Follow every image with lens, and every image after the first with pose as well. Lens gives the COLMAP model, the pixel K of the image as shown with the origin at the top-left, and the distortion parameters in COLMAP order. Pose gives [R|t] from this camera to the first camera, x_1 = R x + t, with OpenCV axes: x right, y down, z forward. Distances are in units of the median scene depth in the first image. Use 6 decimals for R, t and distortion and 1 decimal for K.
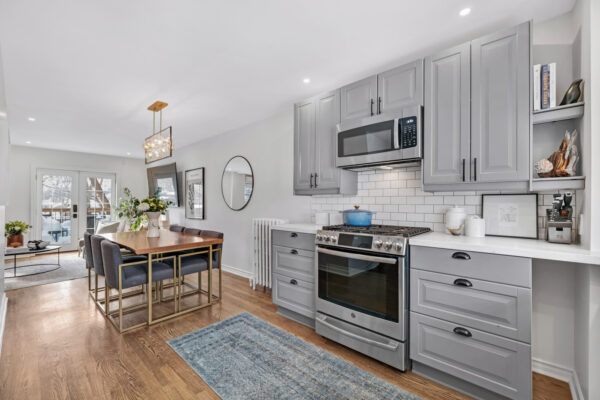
lens RADIAL K [[252.1, 0, 300.8], [0, 252.1, 198.7], [0, 0, 1]] dist [-0.003183, 0.000990]
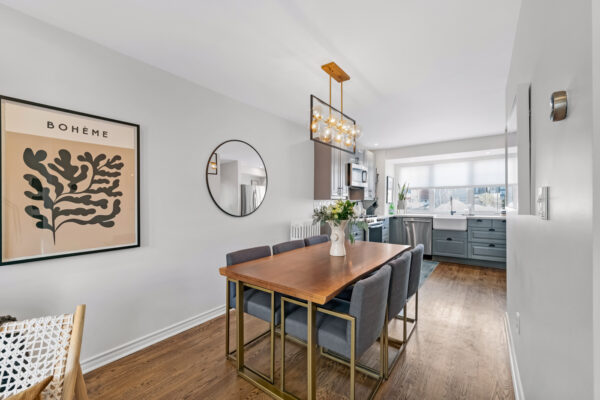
lens RADIAL K [[252.1, 0, 305.5], [0, 252.1, 201.2], [0, 0, 1]] dist [-0.003183, 0.000990]
pose [[-0.103953, 0.002018, 0.994580, -1.349317], [-0.017236, 0.999844, -0.003830, 0.007134], [-0.994433, -0.017541, -0.103902, 1.233439]]
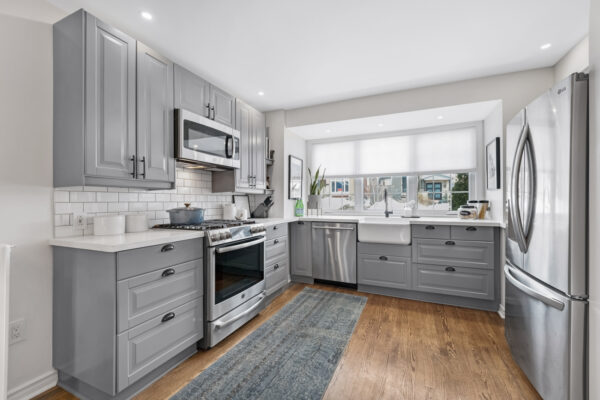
lens RADIAL K [[252.1, 0, 293.3], [0, 252.1, 199.2], [0, 0, 1]] dist [-0.003183, 0.000990]
pose [[-0.276859, 0.001618, 0.960909, -0.652091], [-0.014021, 0.999885, -0.005723, 0.010663], [-0.960808, -0.015057, -0.276804, 0.732745]]
